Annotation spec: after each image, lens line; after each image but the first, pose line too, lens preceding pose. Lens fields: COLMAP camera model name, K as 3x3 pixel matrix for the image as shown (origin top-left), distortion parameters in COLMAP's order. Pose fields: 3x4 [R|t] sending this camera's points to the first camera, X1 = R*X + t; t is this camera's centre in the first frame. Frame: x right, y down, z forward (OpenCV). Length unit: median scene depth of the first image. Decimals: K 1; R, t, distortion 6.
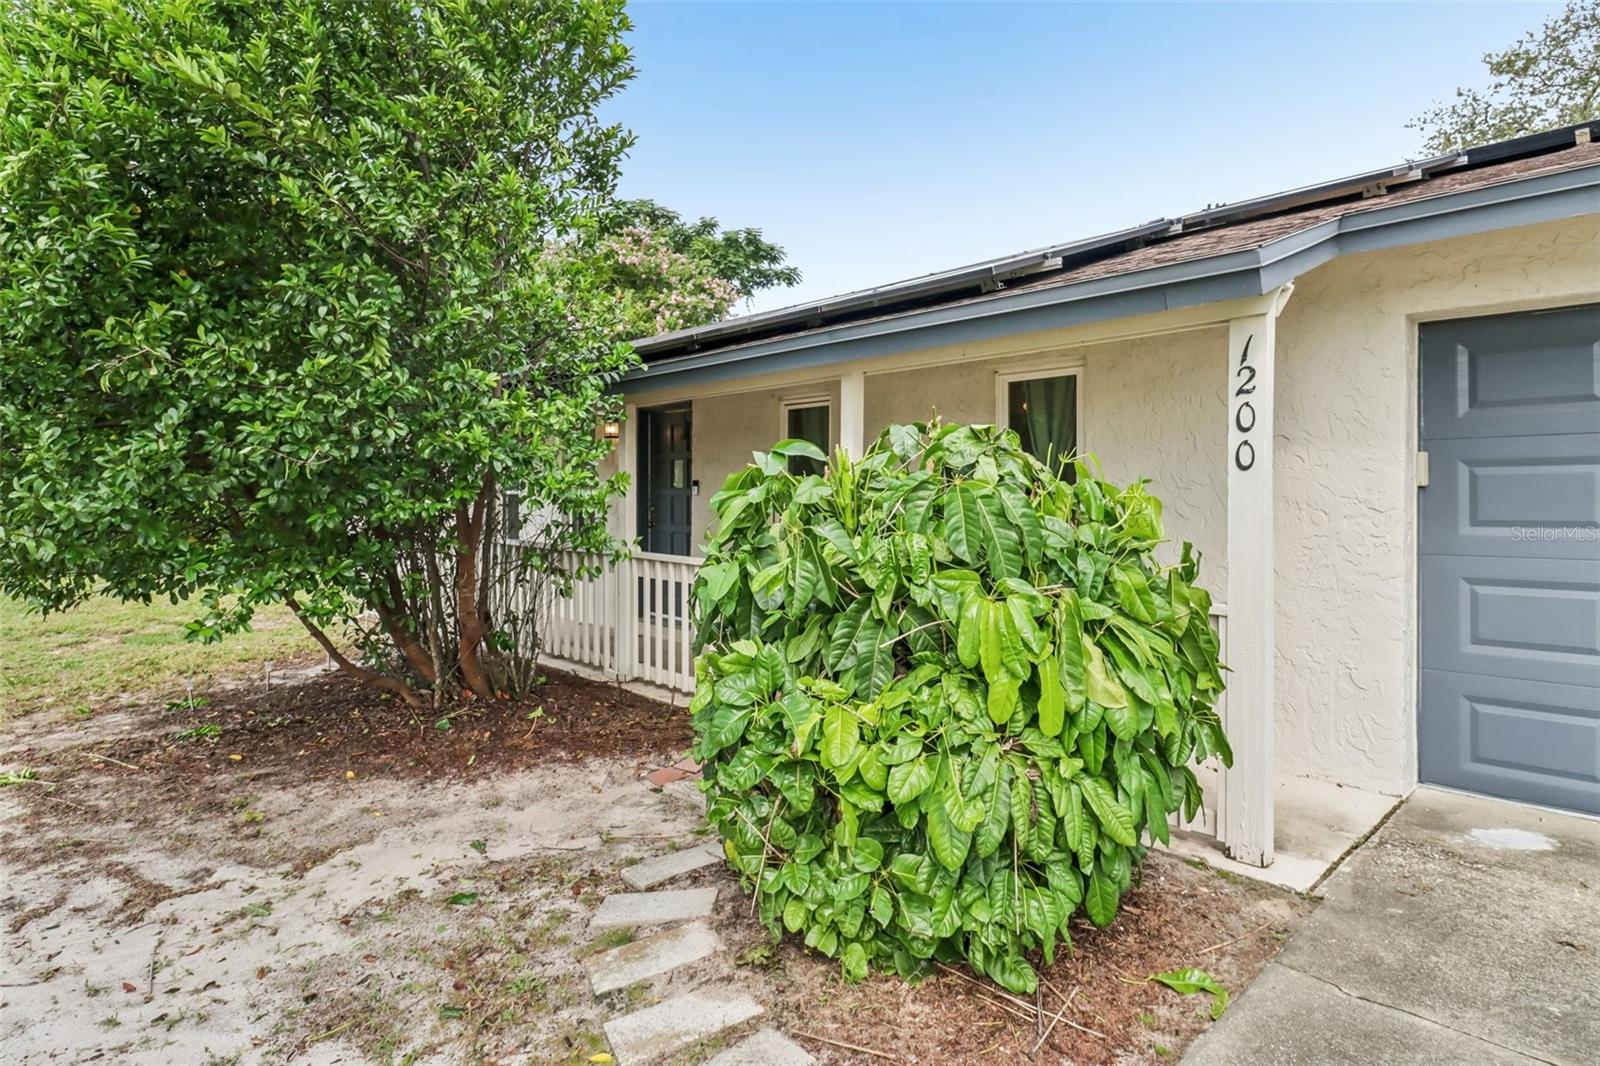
lens RADIAL K [[868.5, 0, 799.5], [0, 868.5, 494.9], [0, 0, 1]] dist [0.032702, -0.014776]
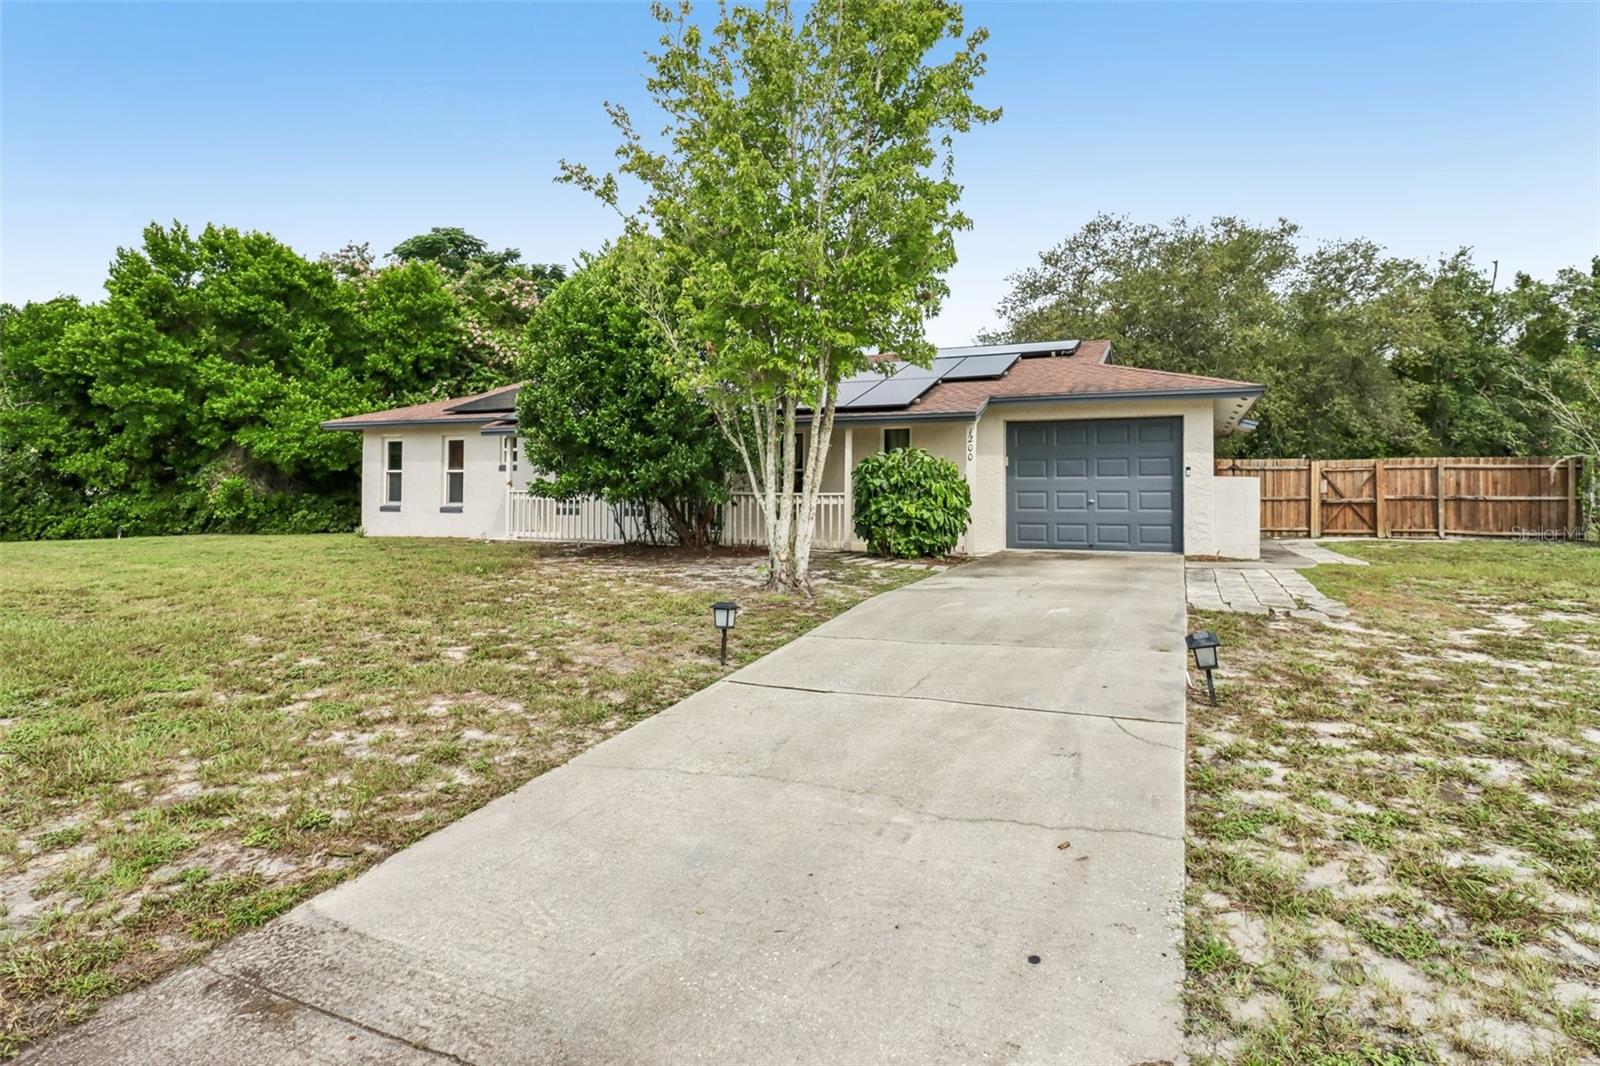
lens RADIAL K [[868.5, 0, 799.5], [0, 868.5, 494.9], [0, 0, 1]] dist [0.032702, -0.014776]
pose [[0.933709, -0.004424, 0.358006, -2.159228], [0.002653, 0.999982, 0.005439, 0.141301], [-0.358024, -0.004129, 0.933703, -3.200109]]
